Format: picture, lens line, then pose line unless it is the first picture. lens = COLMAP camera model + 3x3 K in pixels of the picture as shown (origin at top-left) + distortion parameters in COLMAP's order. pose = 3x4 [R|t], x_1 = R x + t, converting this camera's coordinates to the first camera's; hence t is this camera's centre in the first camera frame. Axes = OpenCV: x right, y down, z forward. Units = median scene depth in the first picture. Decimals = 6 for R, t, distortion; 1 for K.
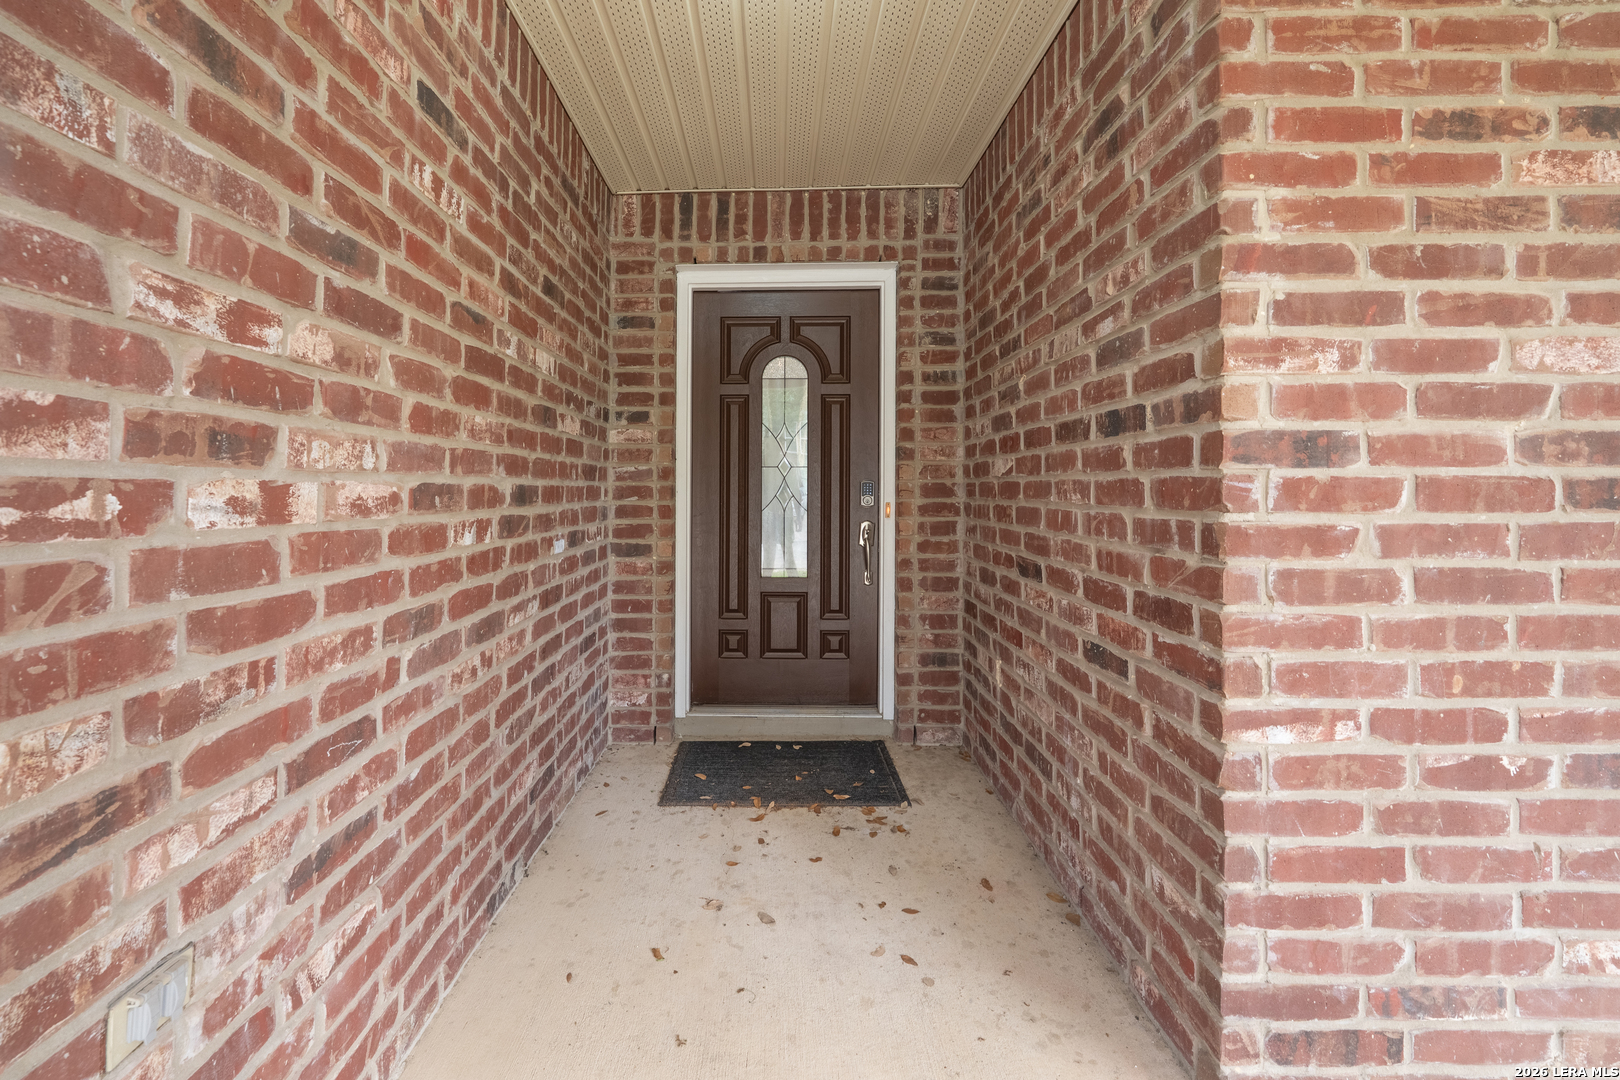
lens RADIAL K [[675.5, 0, 774.0], [0, 675.5, 484.4], [0, 0, 1]] dist [0.001007, -0.001174]
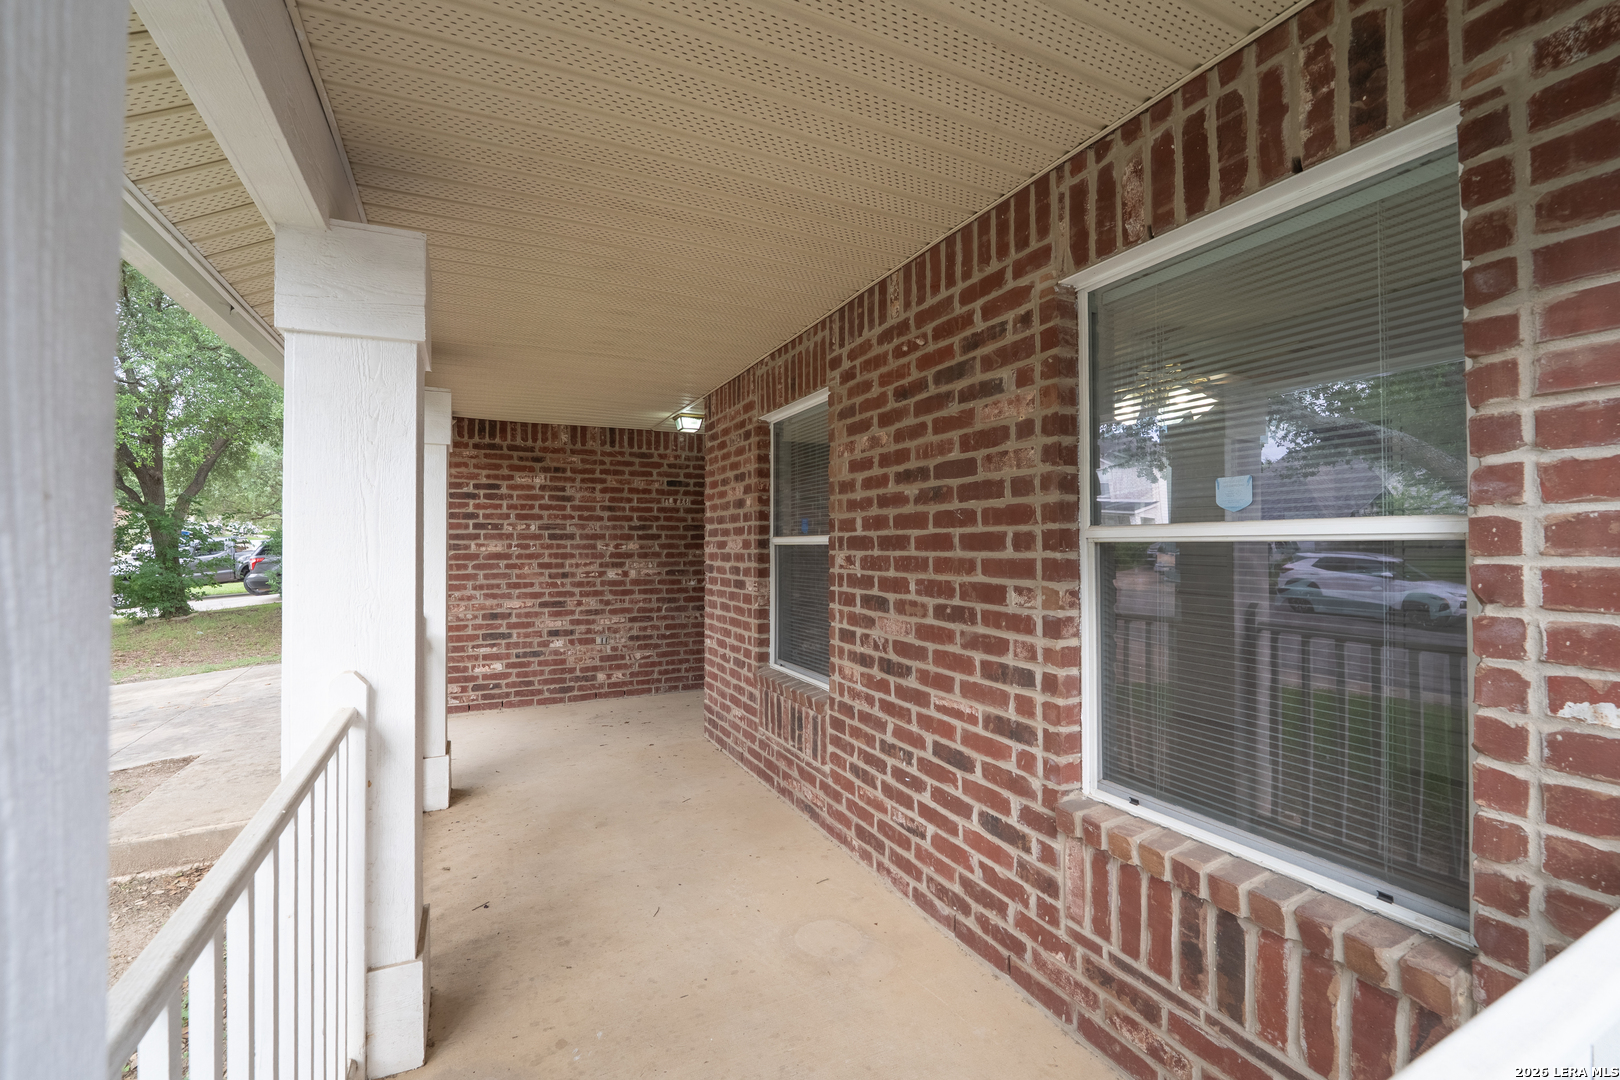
lens RADIAL K [[675.5, 0, 814.1], [0, 675.5, 538.4], [0, 0, 1]] dist [0.001007, -0.001174]
pose [[0.449680, -0.005415, -0.893173, 5.187320], [0.004135, 0.999984, -0.003981, -0.247618], [0.893180, -0.001904, 0.449695, -0.215754]]
